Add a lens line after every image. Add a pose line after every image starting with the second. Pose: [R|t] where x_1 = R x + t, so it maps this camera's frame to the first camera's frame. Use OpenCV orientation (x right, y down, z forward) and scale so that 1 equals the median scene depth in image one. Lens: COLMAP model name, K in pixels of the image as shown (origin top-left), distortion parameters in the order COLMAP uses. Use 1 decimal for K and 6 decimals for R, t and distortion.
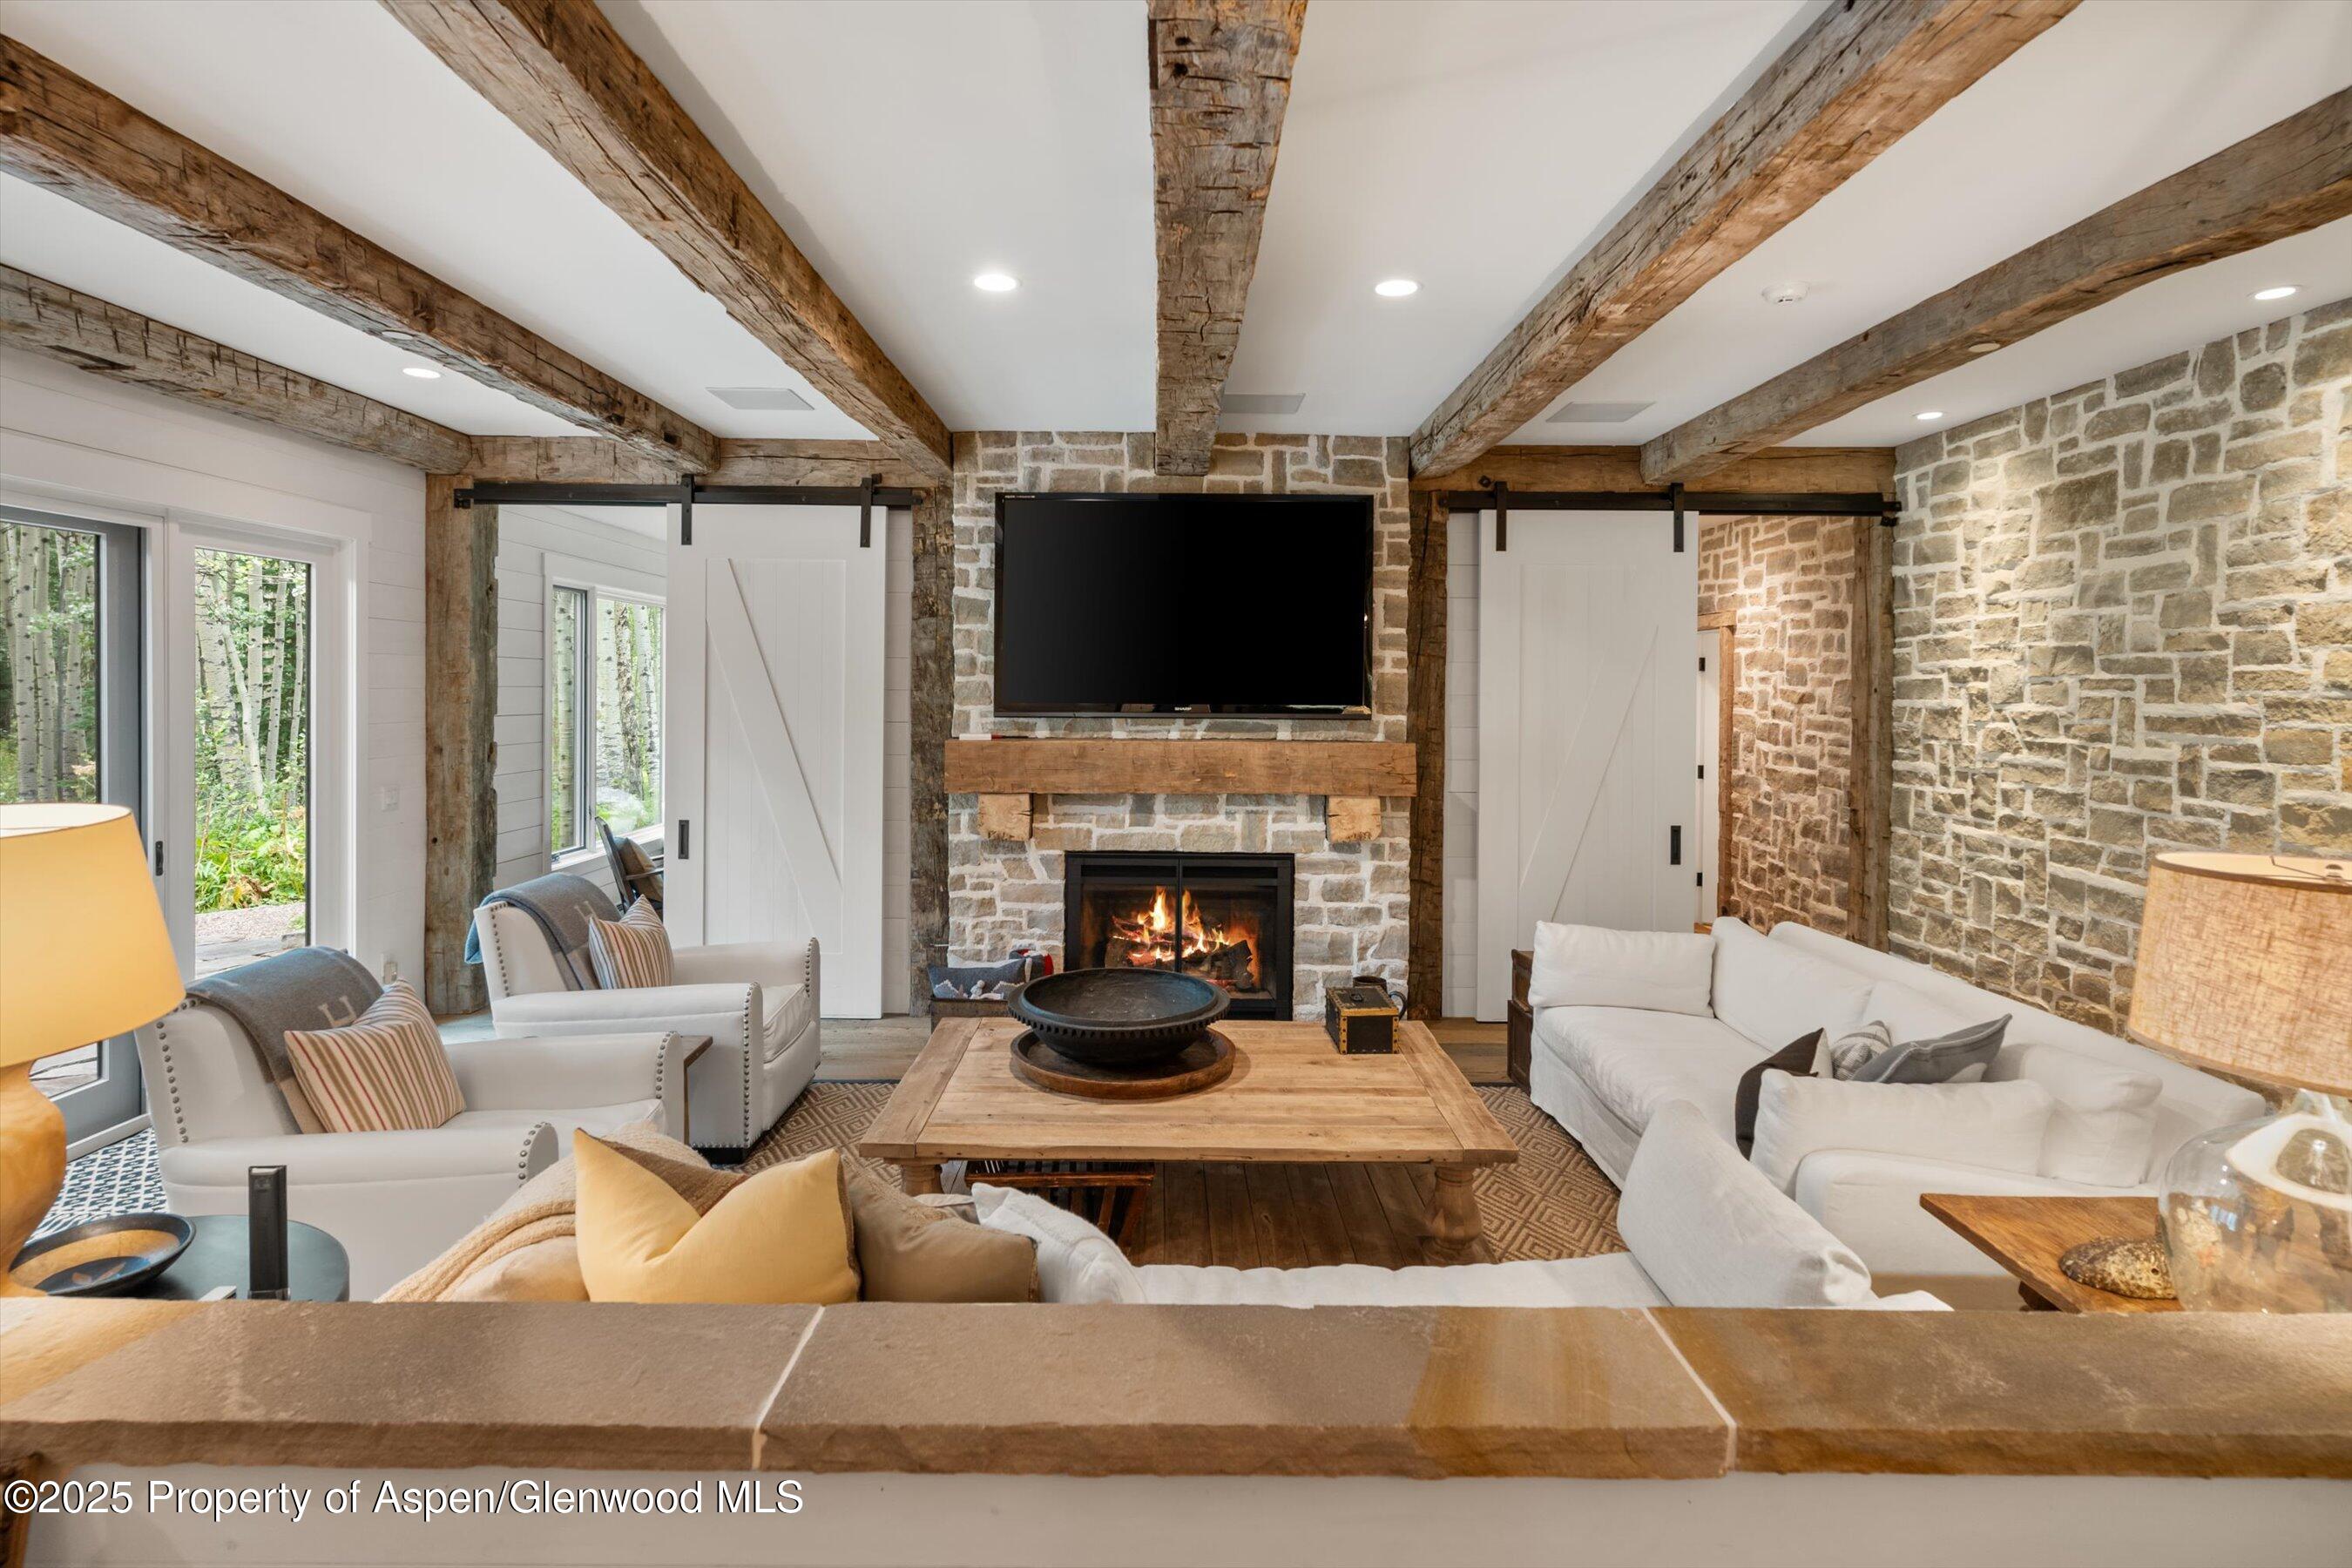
lens RADIAL K [[1137.3, 0, 1181.2], [0, 1137.3, 706.3], [0, 0, 1]] dist [-0.002763, 0.000960]
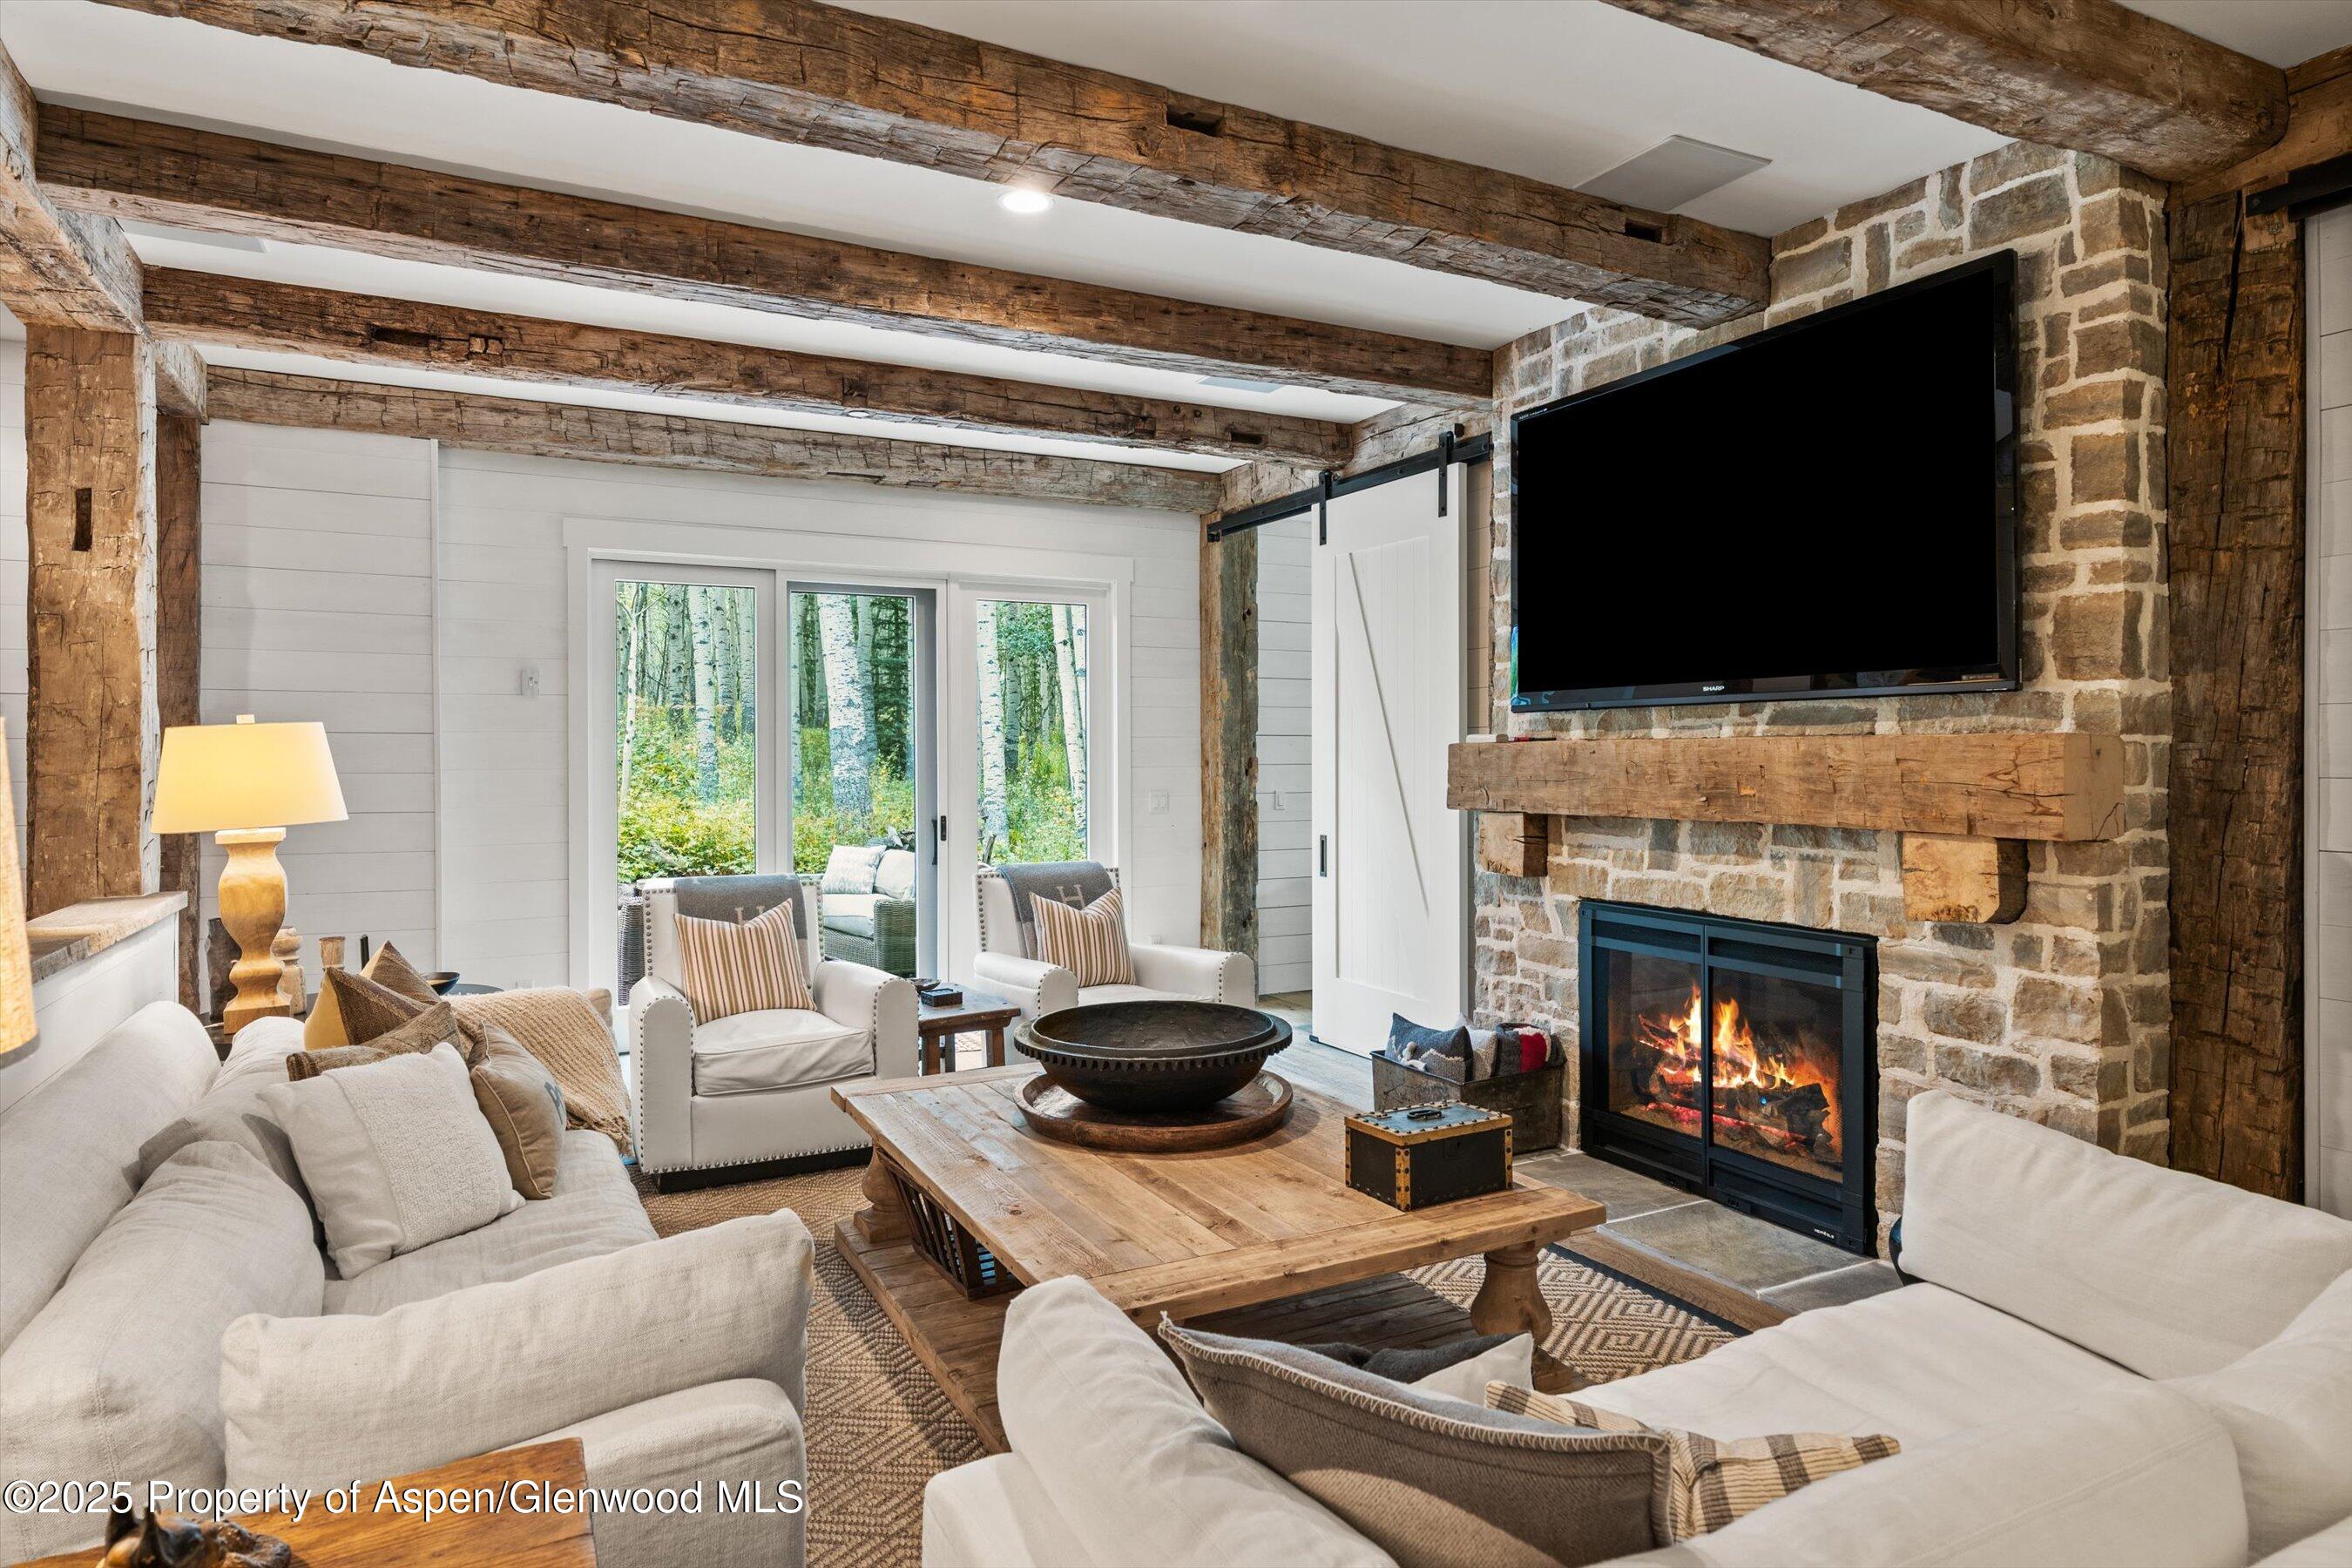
lens RADIAL K [[1362.5, 0, 1177.2], [0, 1362.5, 773.0], [0, 0, 1]] dist [-0.001165, -0.000698]
pose [[0.452215, 0.002002, -0.891907, 0.541447], [-0.006724, 0.999977, -0.001164, 0.052055], [0.891884, 0.006524, 0.452217, 0.390235]]
